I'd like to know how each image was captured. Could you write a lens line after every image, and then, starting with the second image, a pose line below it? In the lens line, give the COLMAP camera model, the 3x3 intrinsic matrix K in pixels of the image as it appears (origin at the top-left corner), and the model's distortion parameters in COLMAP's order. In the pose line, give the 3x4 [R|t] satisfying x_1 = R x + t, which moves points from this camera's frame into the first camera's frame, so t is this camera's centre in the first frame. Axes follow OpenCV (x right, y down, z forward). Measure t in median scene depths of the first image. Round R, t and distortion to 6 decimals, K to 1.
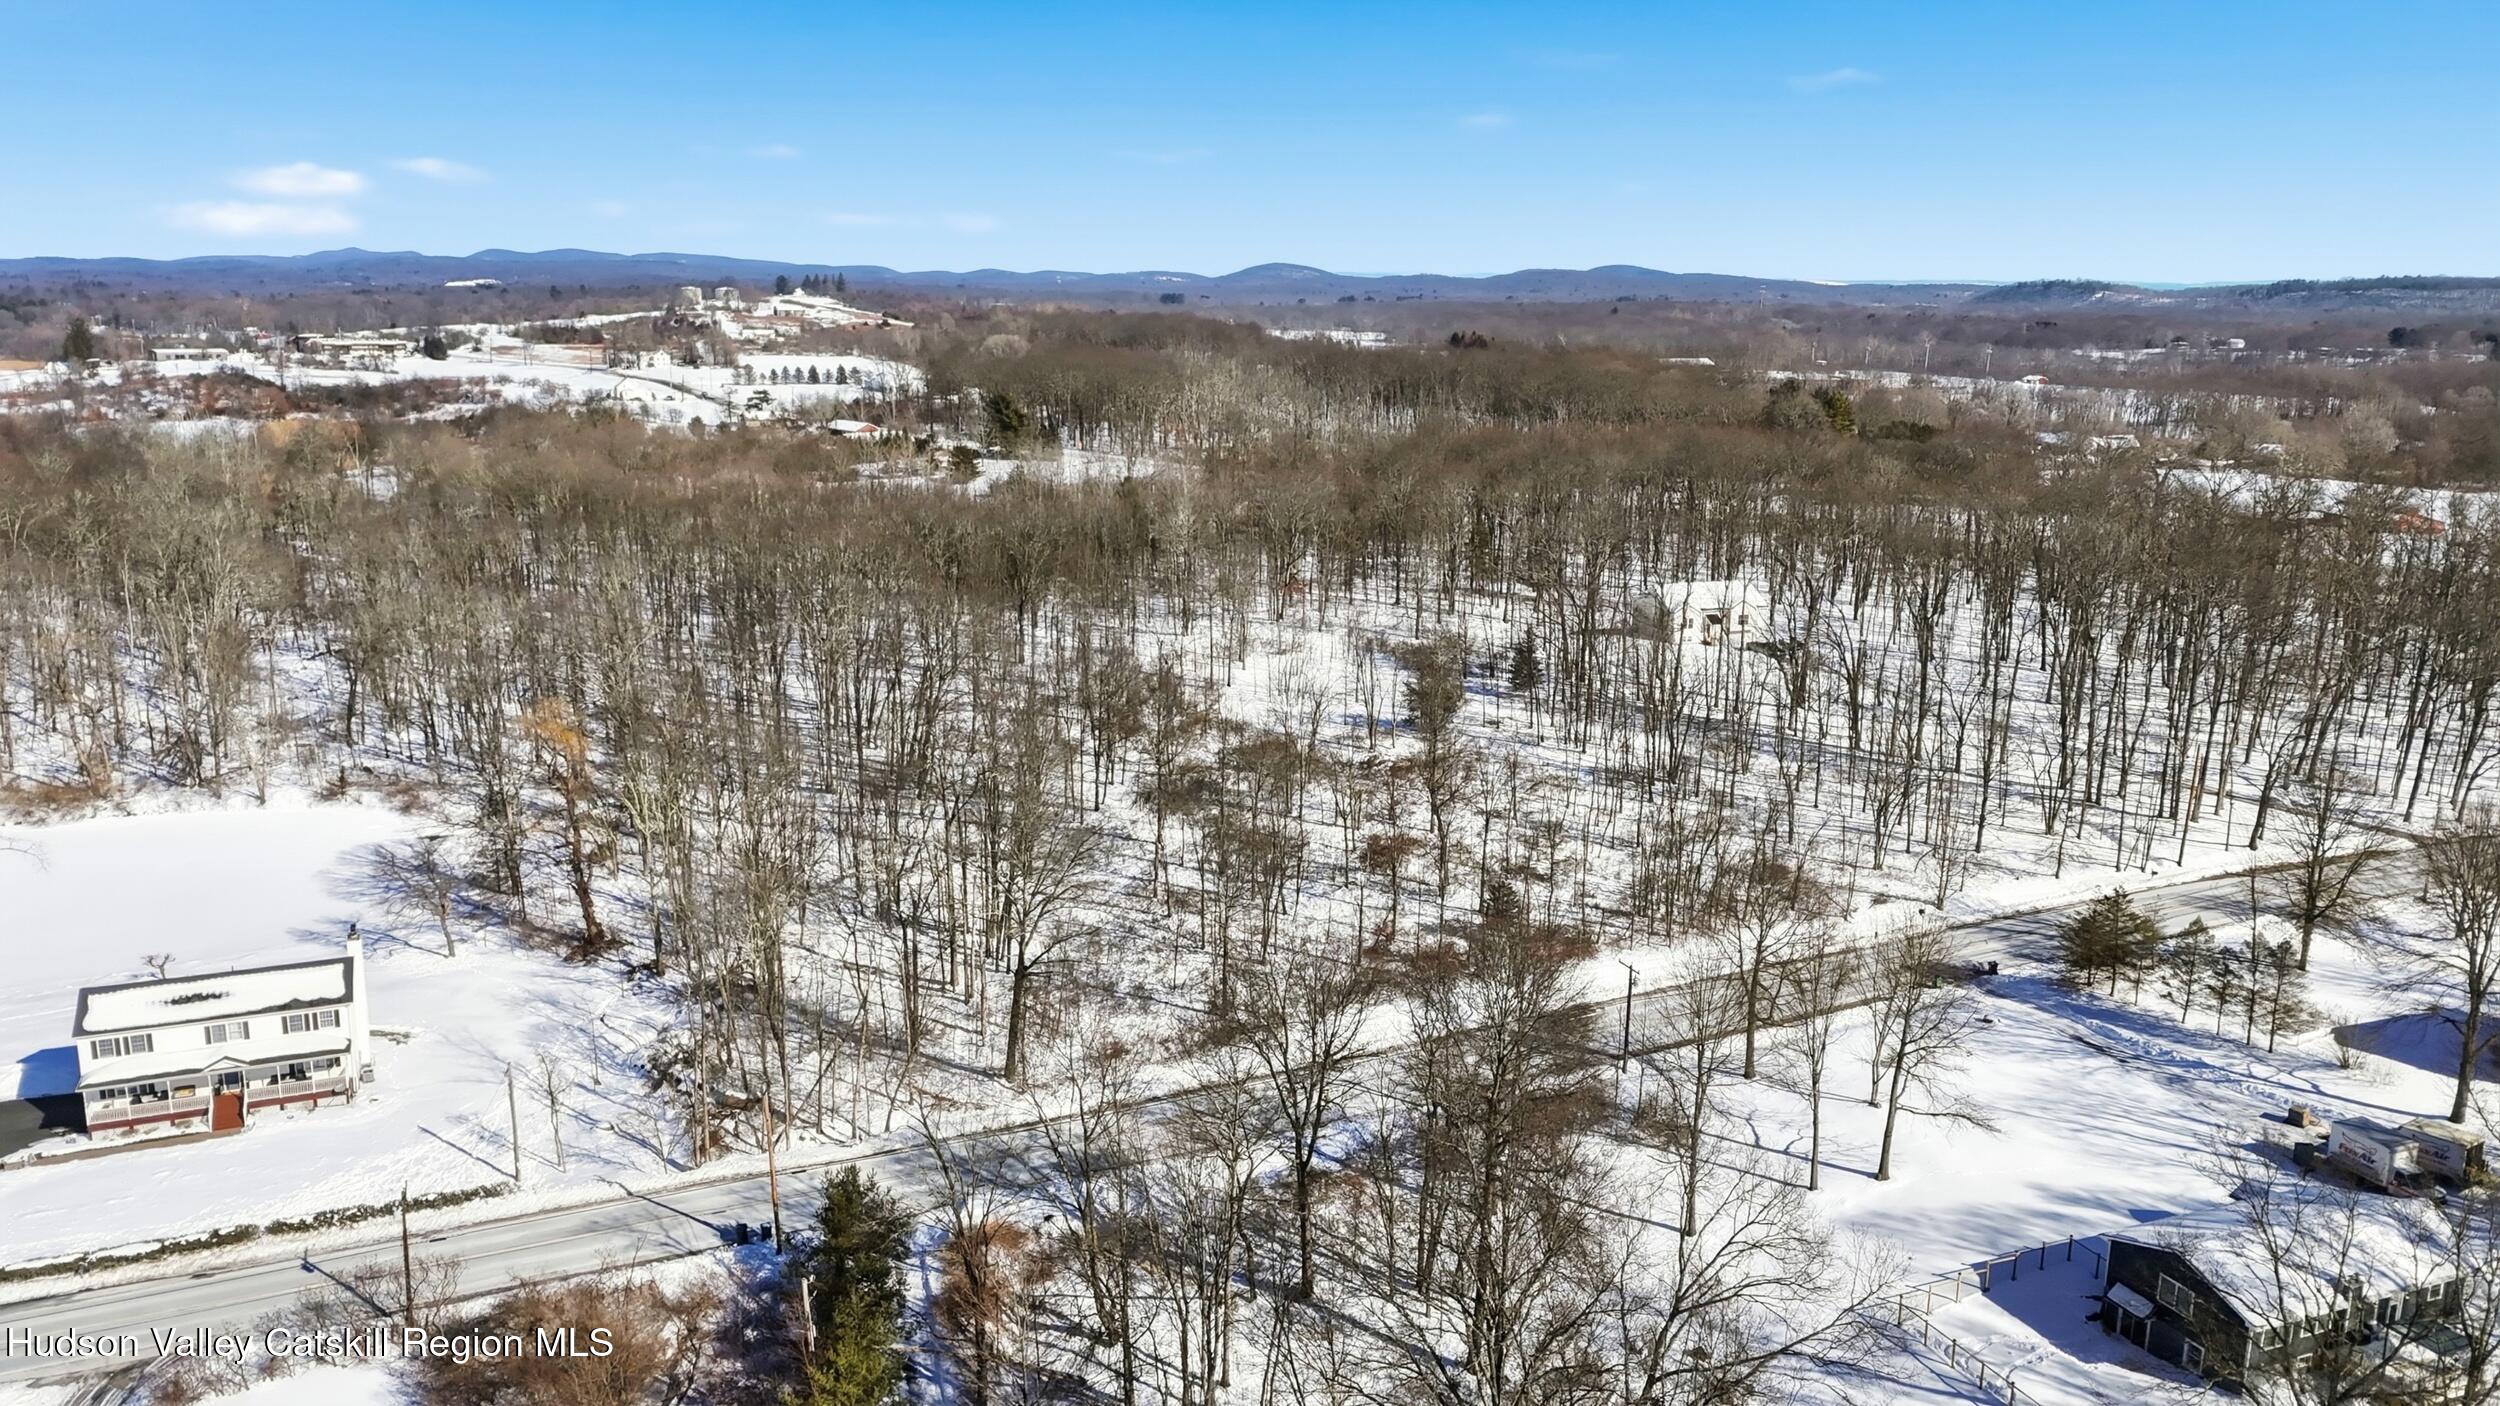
lens RADIAL K [[1799.7, 0, 1251.0], [0, 1799.7, 706.7], [0, 0, 1]] dist [0.063459, -0.044625]
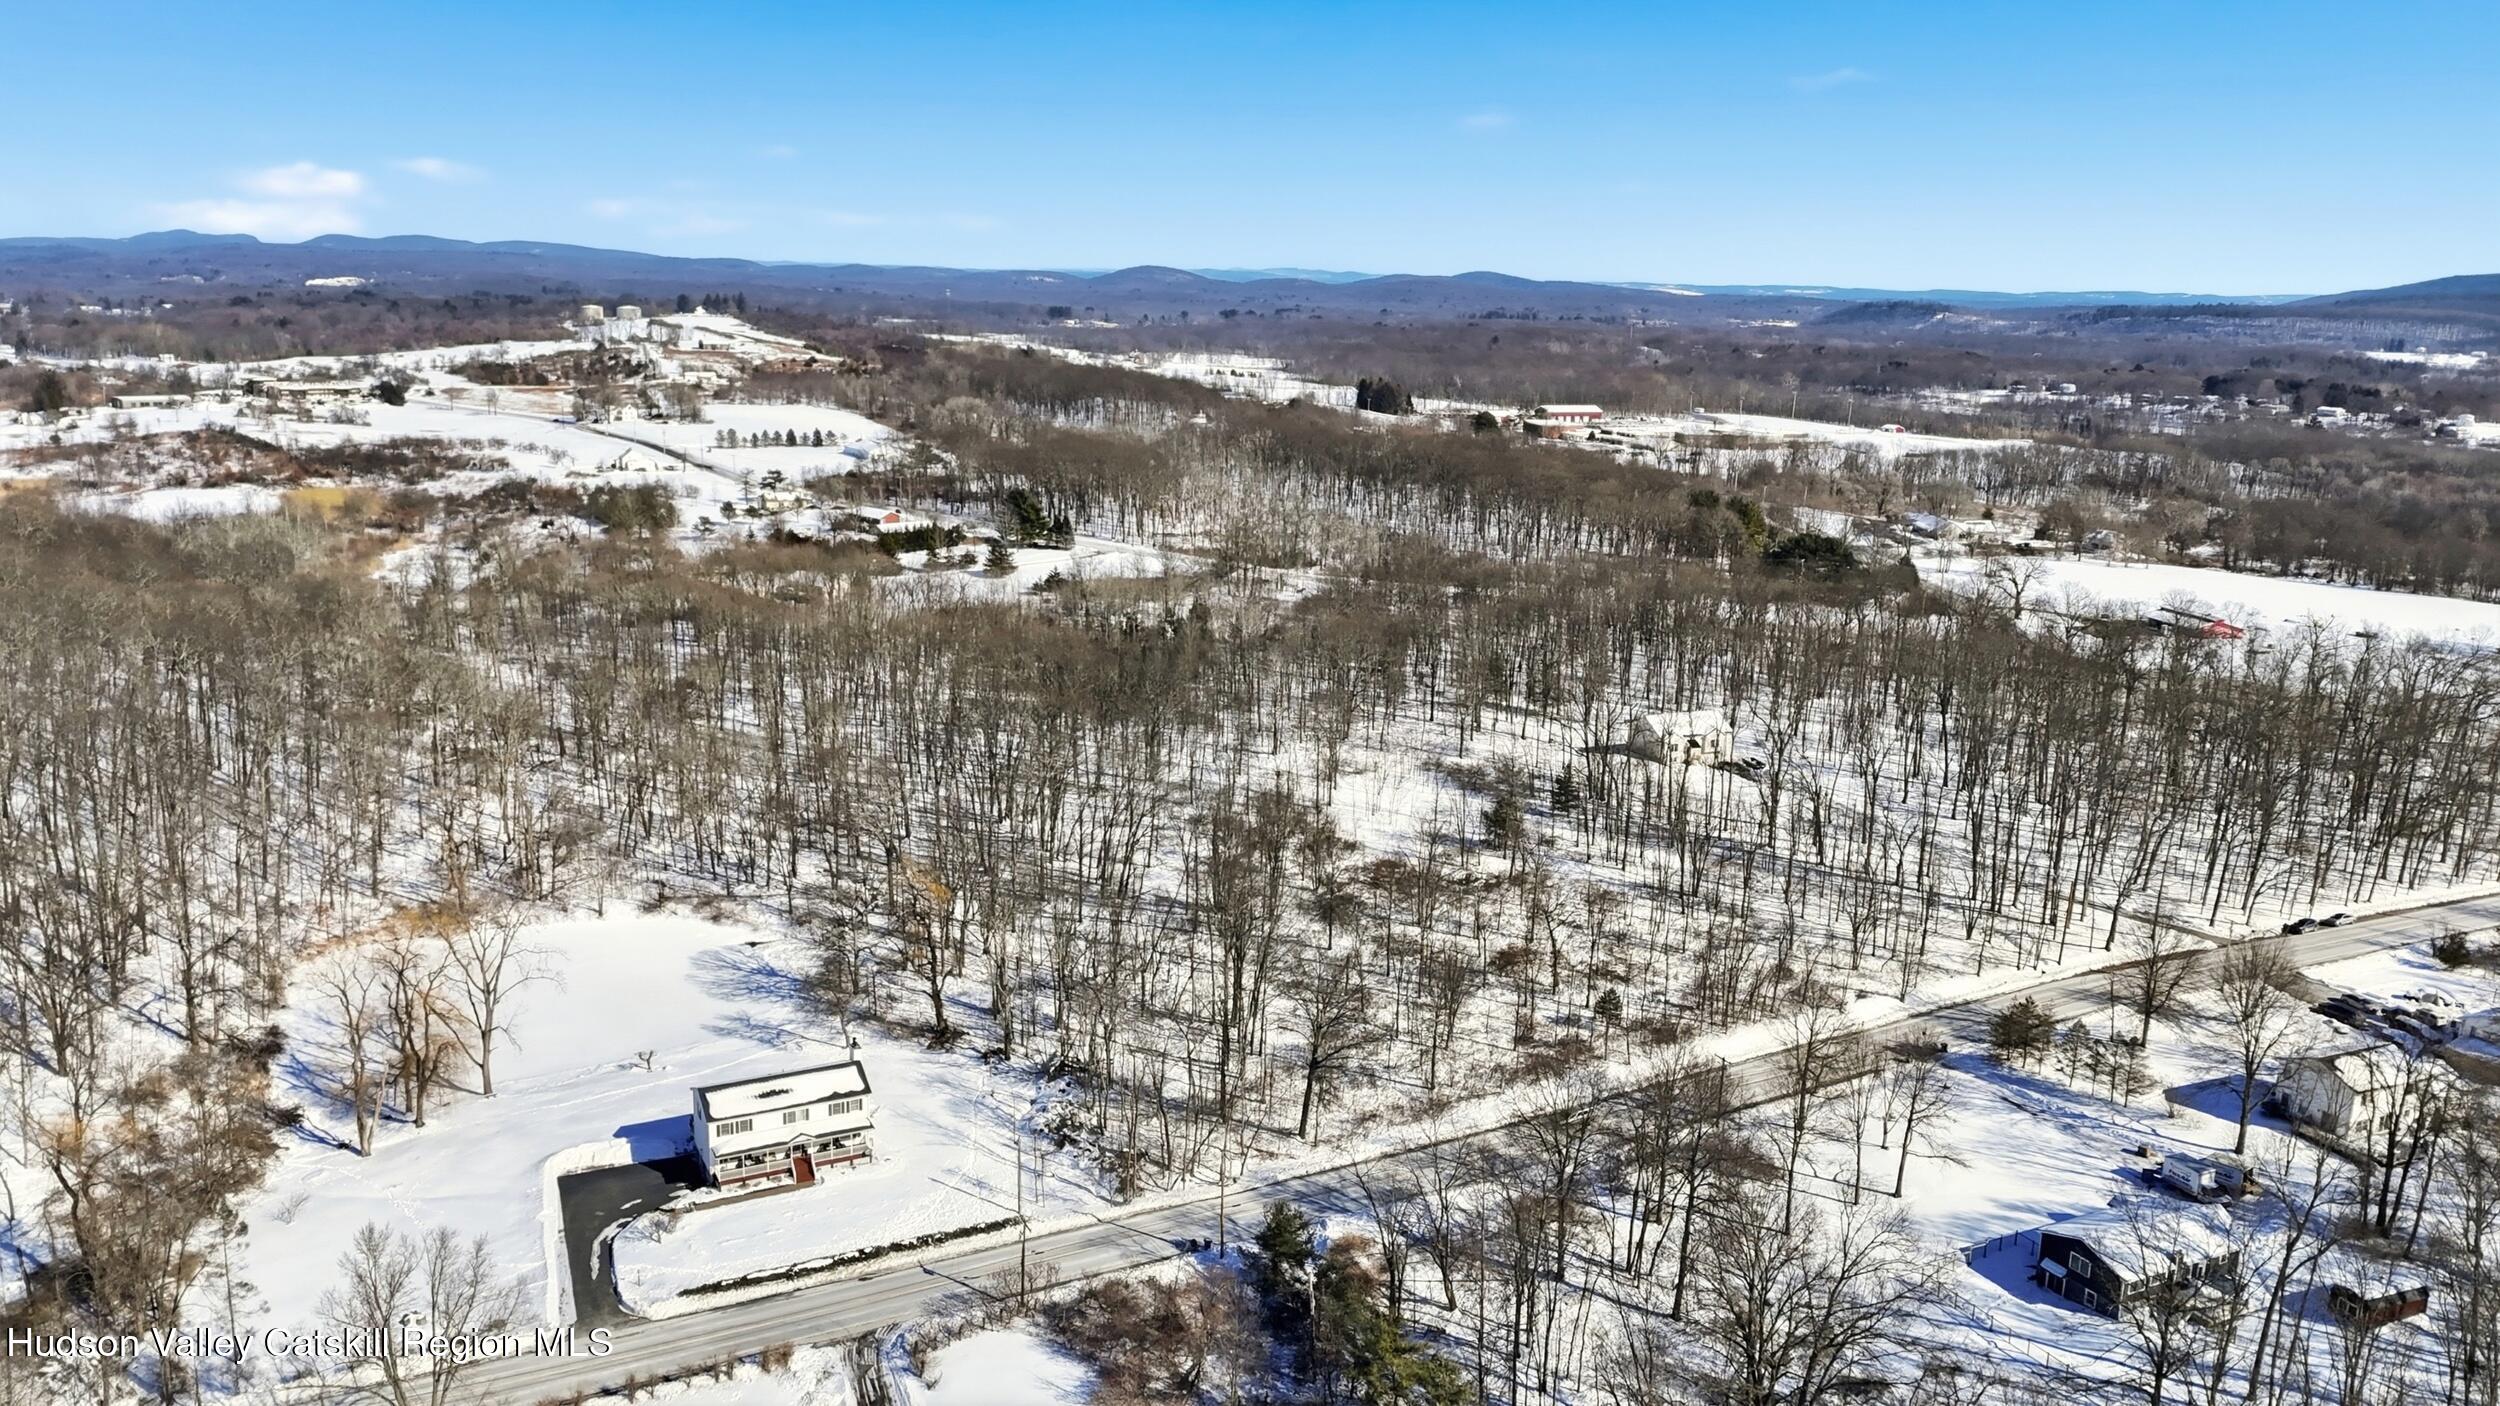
lens RADIAL K [[1799.7, 0, 1256.3], [0, 1799.7, 690.8], [0, 0, 1]] dist [0.063459, -0.044625]
pose [[0.997142, -0.001304, 0.075543, -0.210447], [0.001886, 0.999969, -0.007629, -0.109379], [-0.075531, 0.007750, 0.997113, -0.350151]]
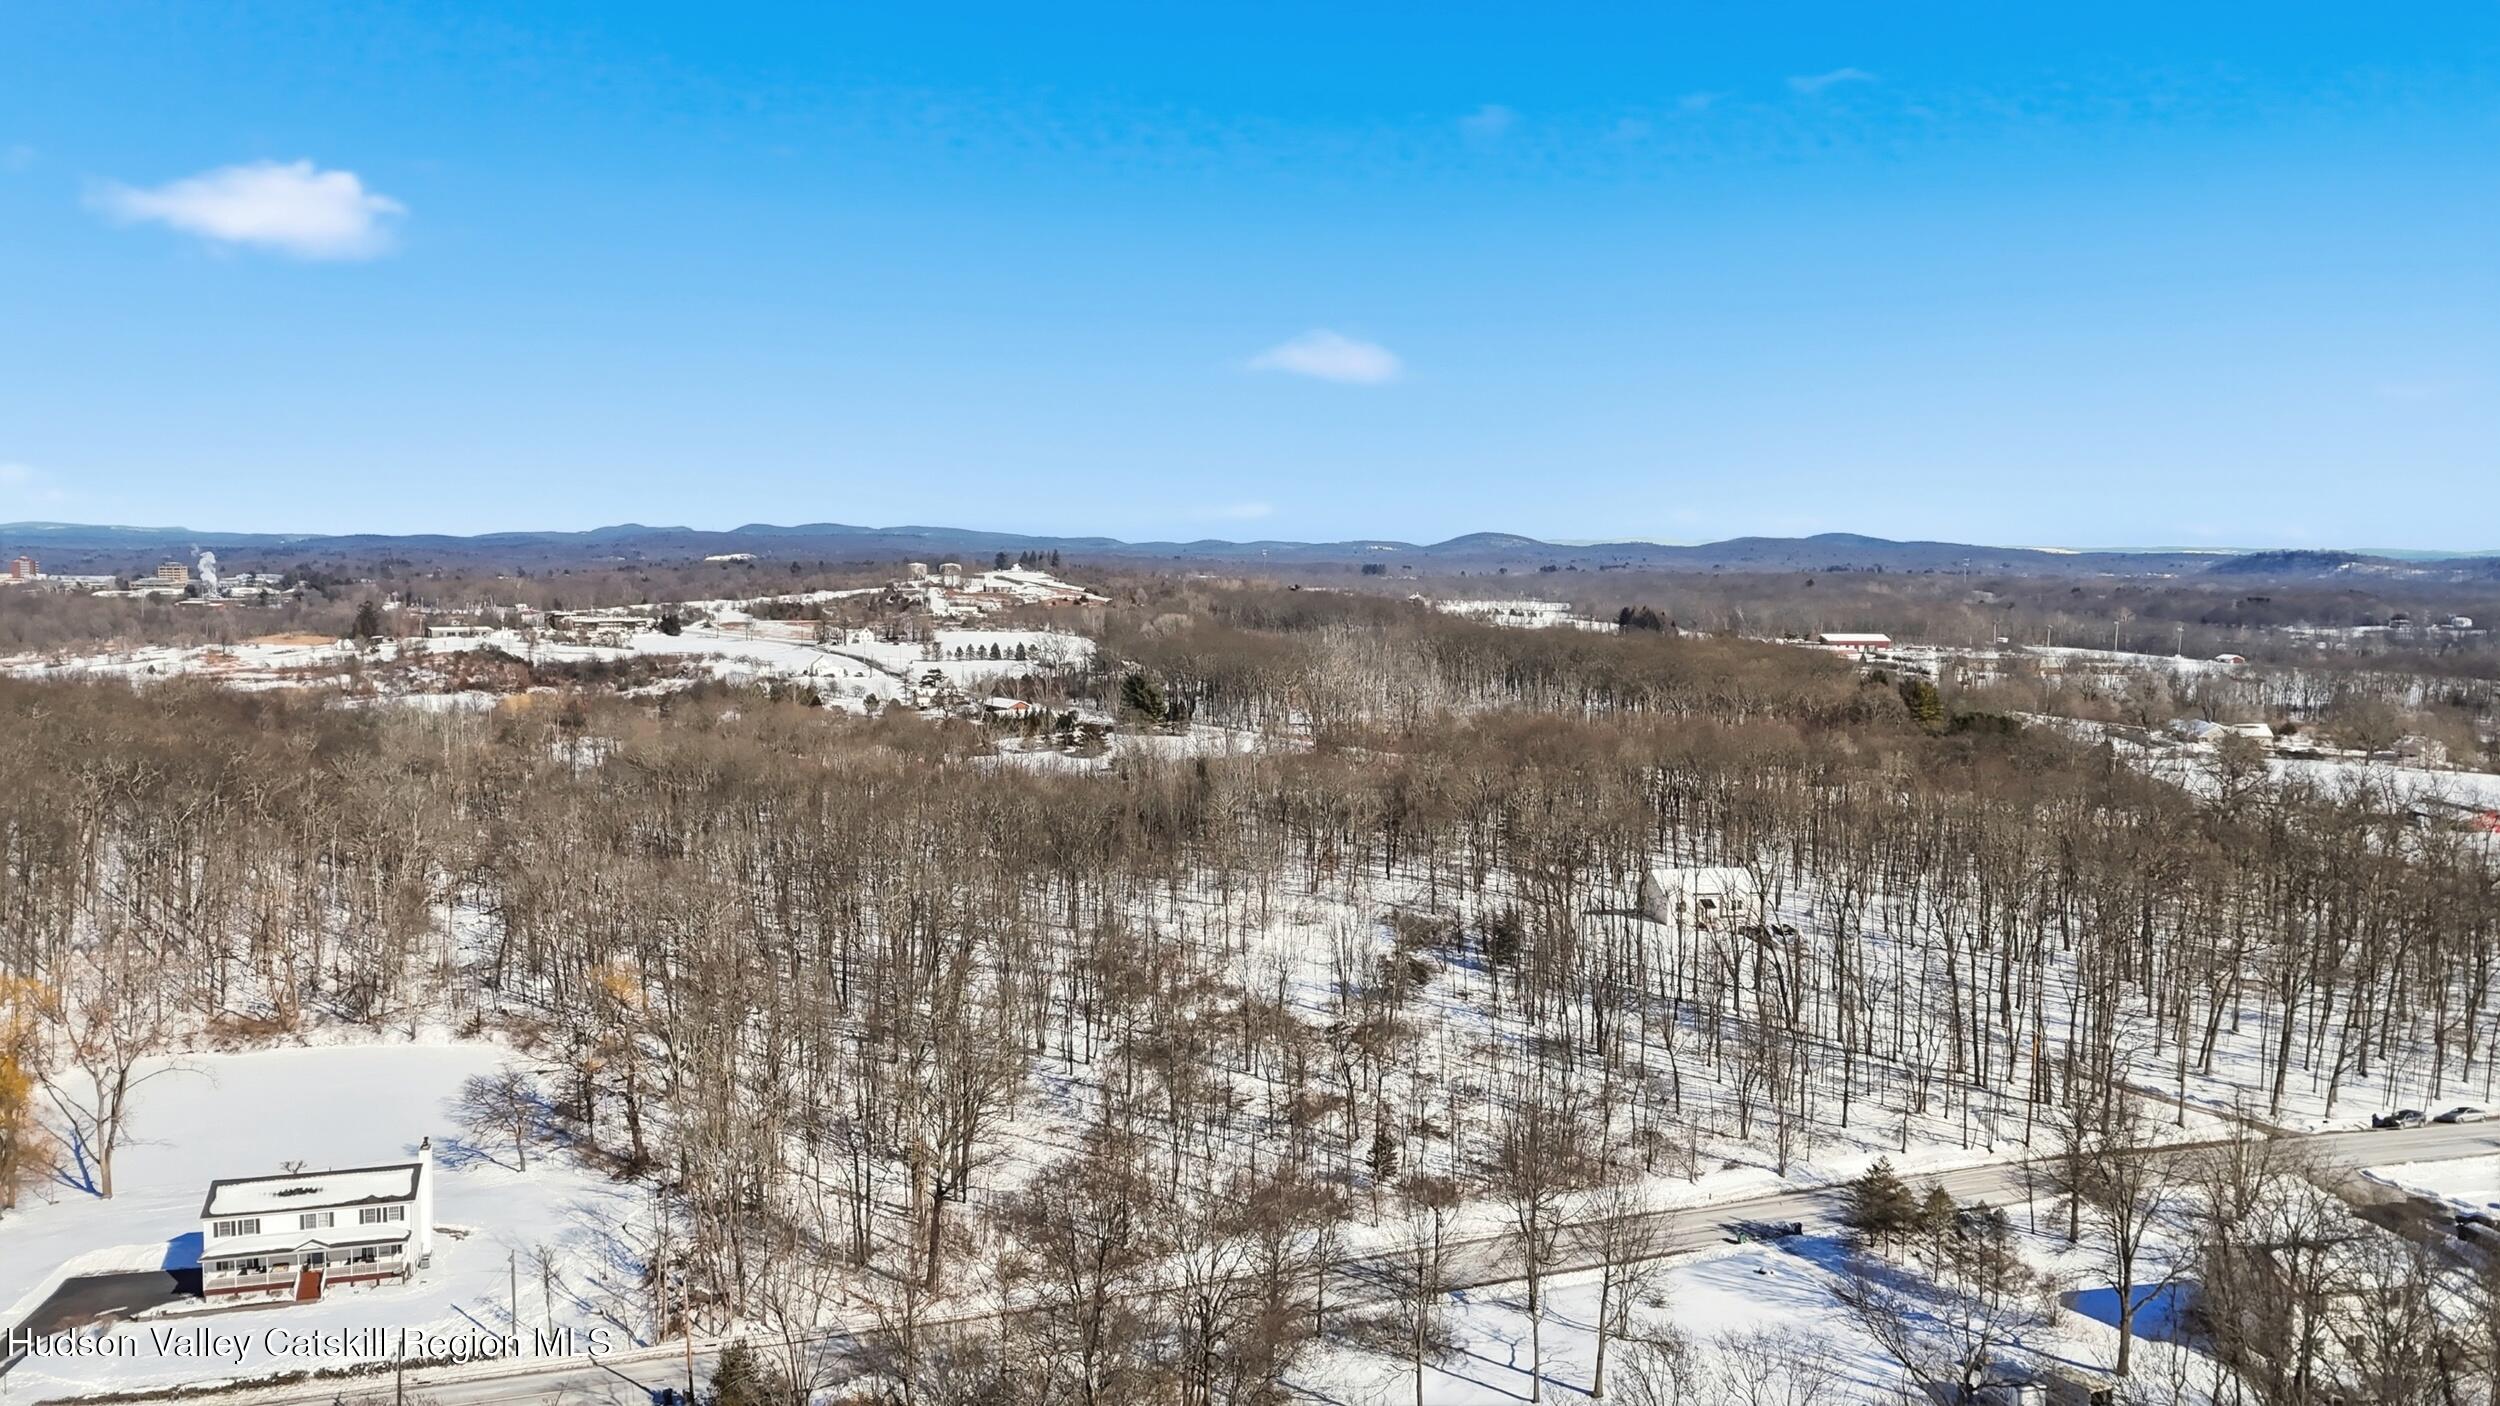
lens RADIAL K [[1799.7, 0, 1258.2], [0, 1799.7, 710.7], [0, 0, 1]] dist [0.063459, -0.044625]
pose [[0.993454, 0.008868, -0.113886, 0.159897], [-0.024888, 0.989834, -0.140033, -0.006840], [0.111486, 0.141951, 0.983576, -0.155117]]
